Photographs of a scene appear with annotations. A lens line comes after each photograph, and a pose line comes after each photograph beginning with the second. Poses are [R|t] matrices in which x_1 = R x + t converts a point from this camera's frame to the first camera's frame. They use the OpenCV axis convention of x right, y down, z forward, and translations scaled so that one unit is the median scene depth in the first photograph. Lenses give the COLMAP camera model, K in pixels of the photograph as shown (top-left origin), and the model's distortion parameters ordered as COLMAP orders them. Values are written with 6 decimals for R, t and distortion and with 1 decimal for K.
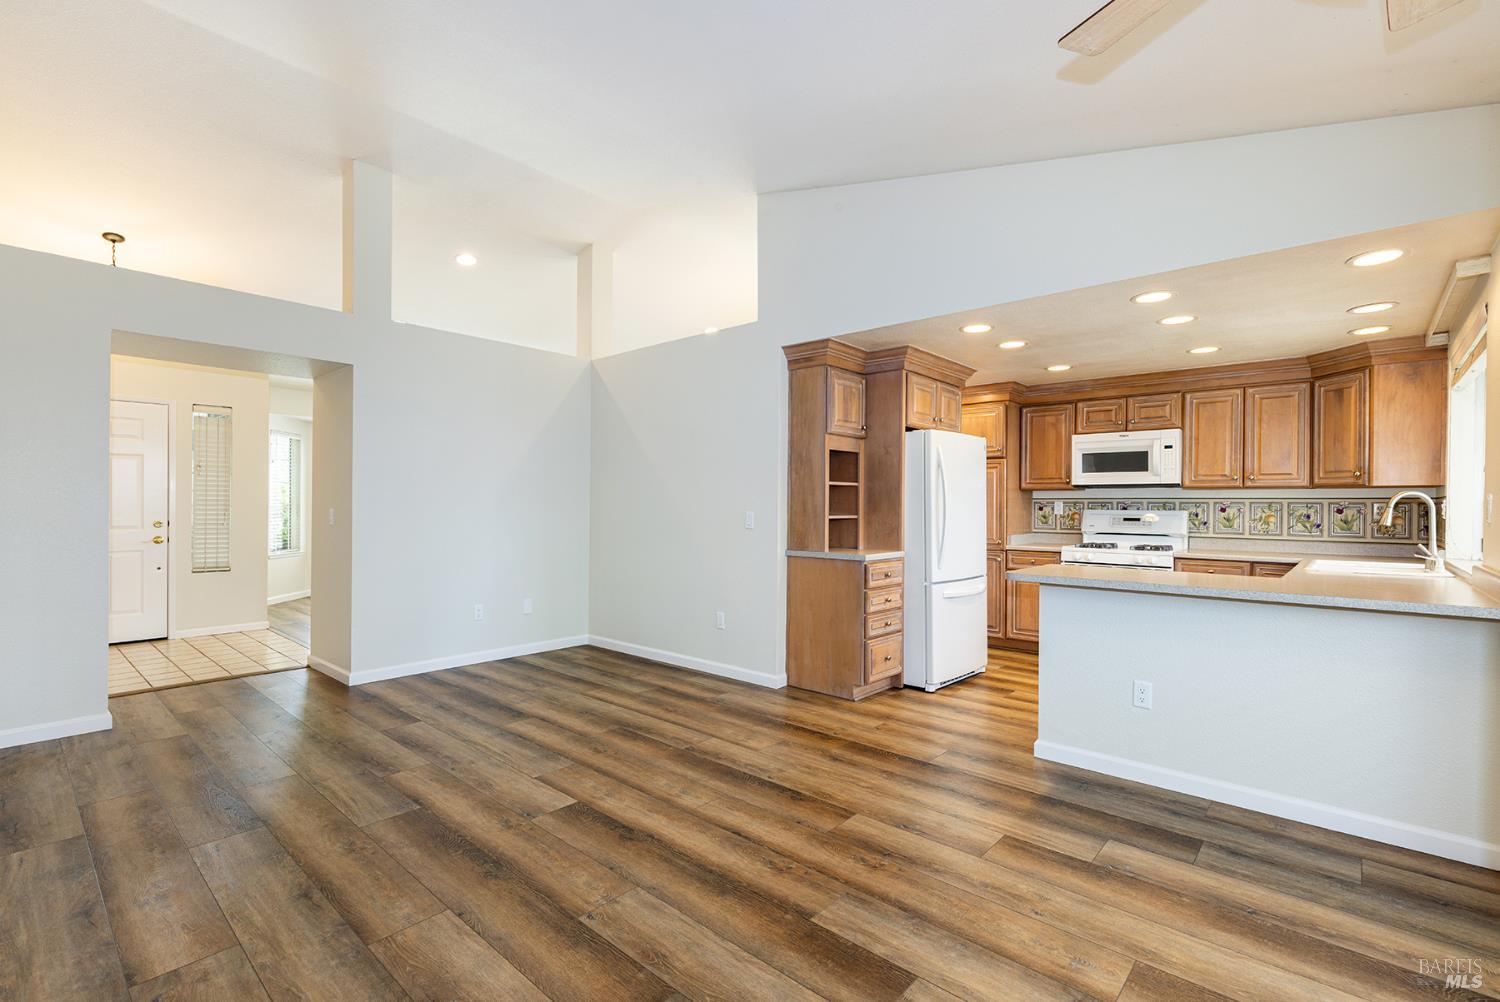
lens RADIAL K [[674.3, 0, 756.2], [0, 674.3, 505.1], [0, 0, 1]] dist [0.007848, -0.001129]
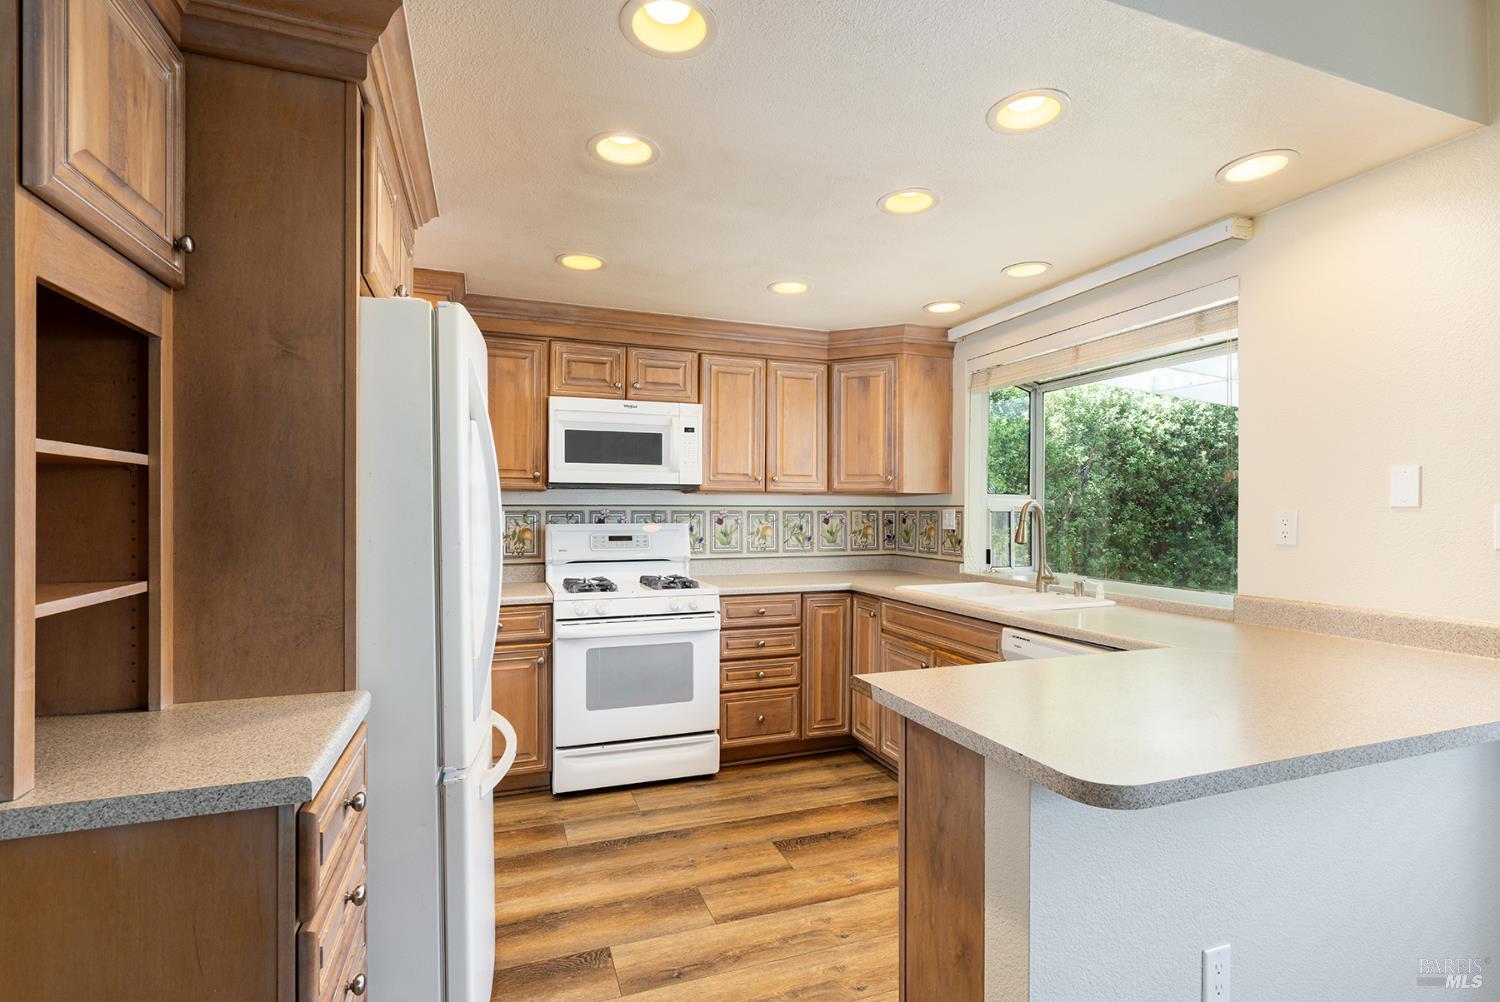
lens RADIAL K [[710.1, 0, 757.3], [0, 710.1, 506.0], [0, 0, 1]] dist [0.003537, -0.000023]
pose [[0.474032, -0.003807, 0.880500, 0.022512], [0.001325, 0.999993, 0.003610, -0.014389], [-0.880507, -0.000544, 0.474033, 0.685436]]
